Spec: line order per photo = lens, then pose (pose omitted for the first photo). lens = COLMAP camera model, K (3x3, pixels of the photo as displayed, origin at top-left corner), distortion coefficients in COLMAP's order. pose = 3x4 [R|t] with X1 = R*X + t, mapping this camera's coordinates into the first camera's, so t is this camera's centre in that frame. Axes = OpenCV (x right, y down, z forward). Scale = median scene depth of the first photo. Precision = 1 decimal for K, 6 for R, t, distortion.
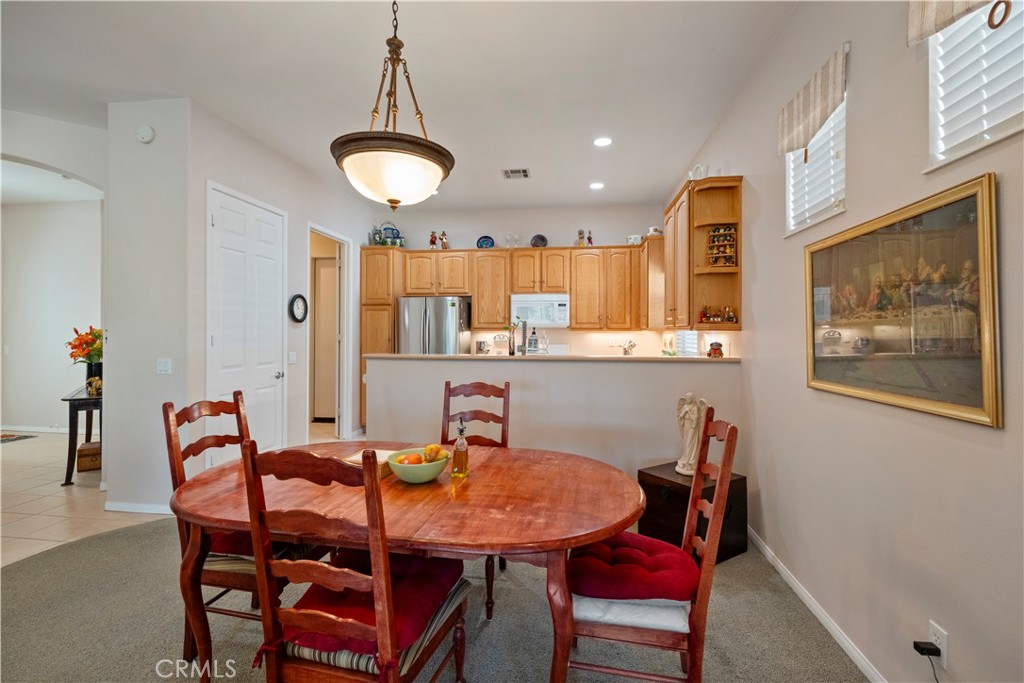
lens RADIAL K [[455.8, 0, 516.3], [0, 455.8, 331.0], [0, 0, 1]] dist [-0.000518, 0.000217]
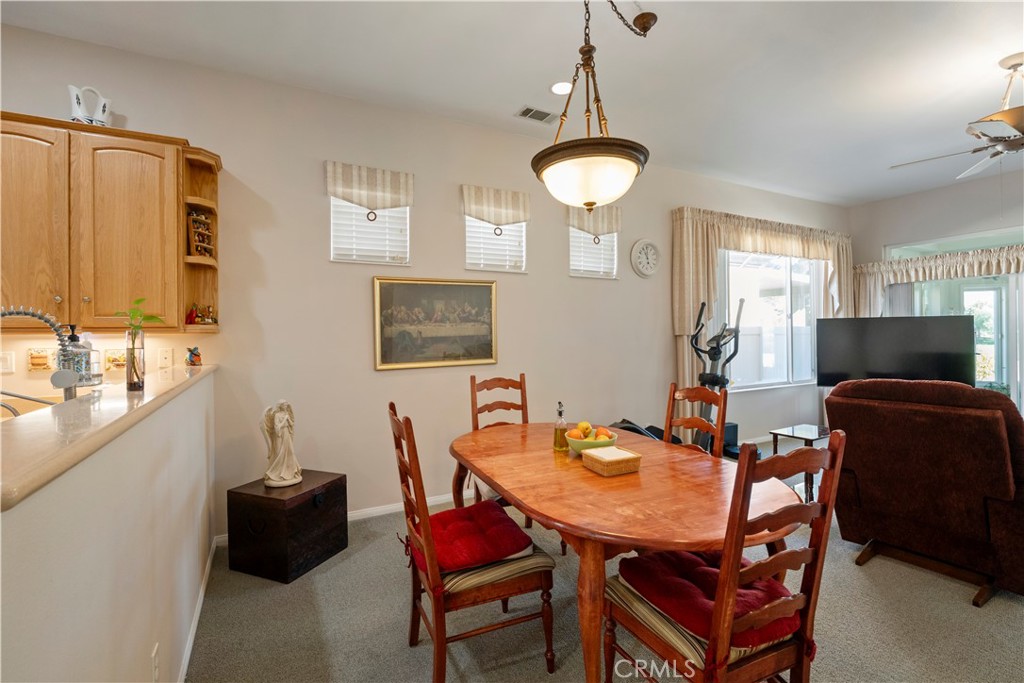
lens RADIAL K [[464.9, 0, 524.1], [0, 464.9, 331.6], [0, 0, 1]] dist [-0.004801, 0.000407]
pose [[-0.591347, 0.006776, 0.806389, -0.341552], [0.007143, 0.999969, -0.003164, 0.001421], [-0.806386, 0.003889, -0.591377, 0.575391]]
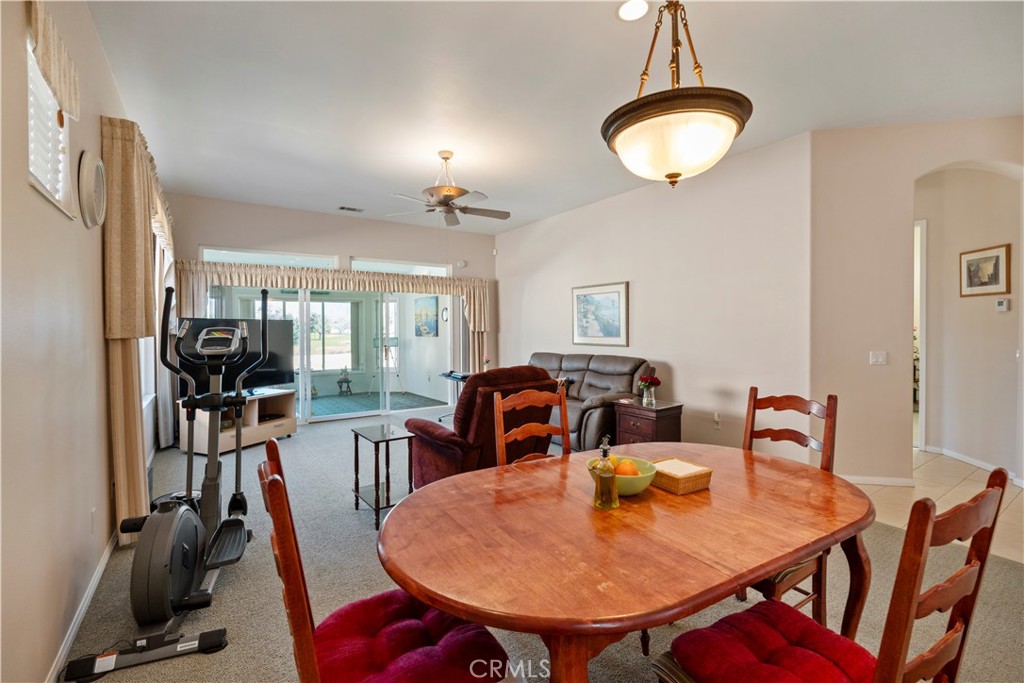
lens RADIAL K [[454.4, 0, 496.6], [0, 454.4, 329.7], [0, 0, 1]] dist [-0.001095, 0.000051]
pose [[-0.763707, 0.004671, -0.645547, 0.172267], [0.006459, 0.999979, -0.000407, 0.000316], [0.645531, -0.004480, -0.763721, 0.474960]]
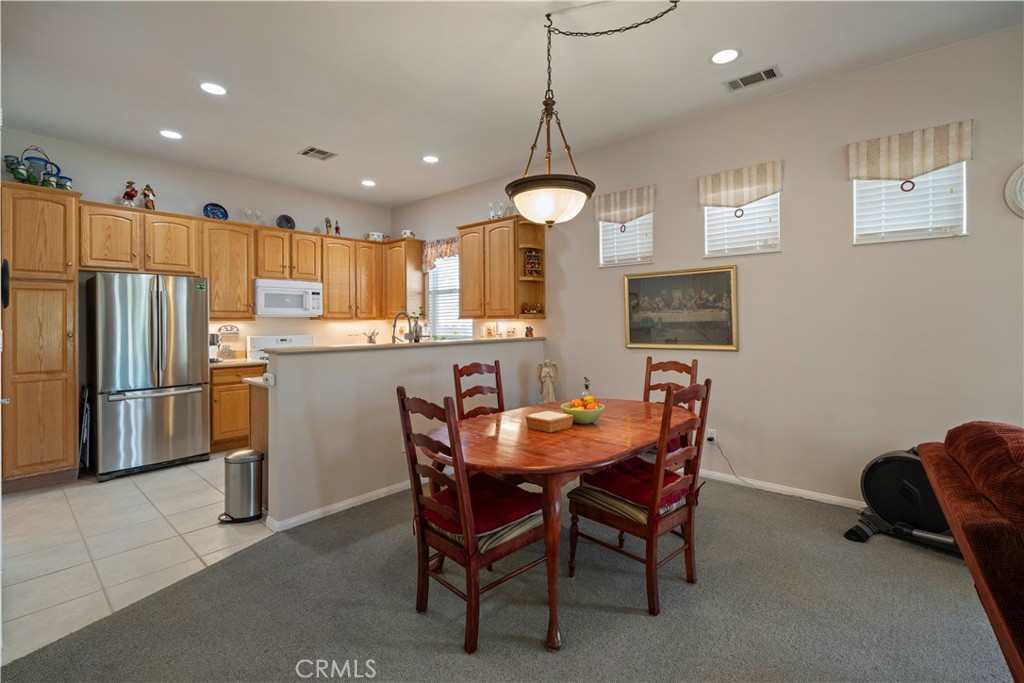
lens RADIAL K [[460.2, 0, 515.2], [0, 460.2, 320.1], [0, 0, 1]] dist [-0.003171, -0.000032]
pose [[0.553045, -0.005616, 0.833132, -0.480028], [0.005871, 0.999979, 0.002843, -0.001196], [-0.833131, 0.003319, 0.553066, 0.115273]]
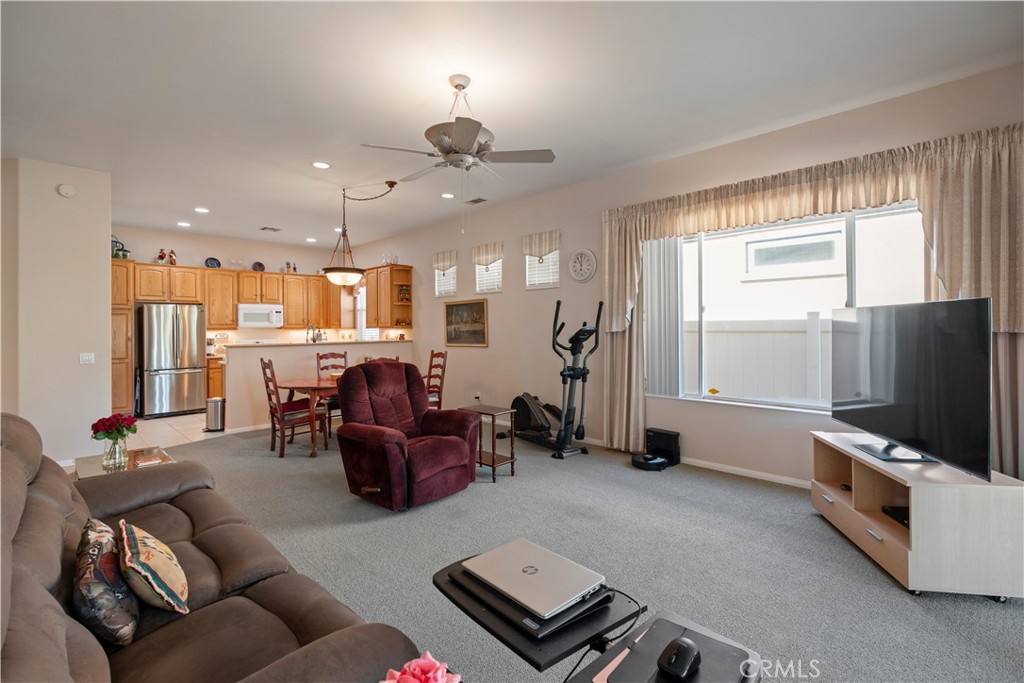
lens RADIAL K [[473.1, 0, 518.6], [0, 473.1, 326.8], [0, 0, 1]] dist [0.000232, 0.000276]
pose [[0.605660, -0.007271, 0.795690, -0.655756], [0.008712, 0.999959, 0.002507, -0.006899], [-0.795676, 0.005414, 0.605699, -0.554430]]
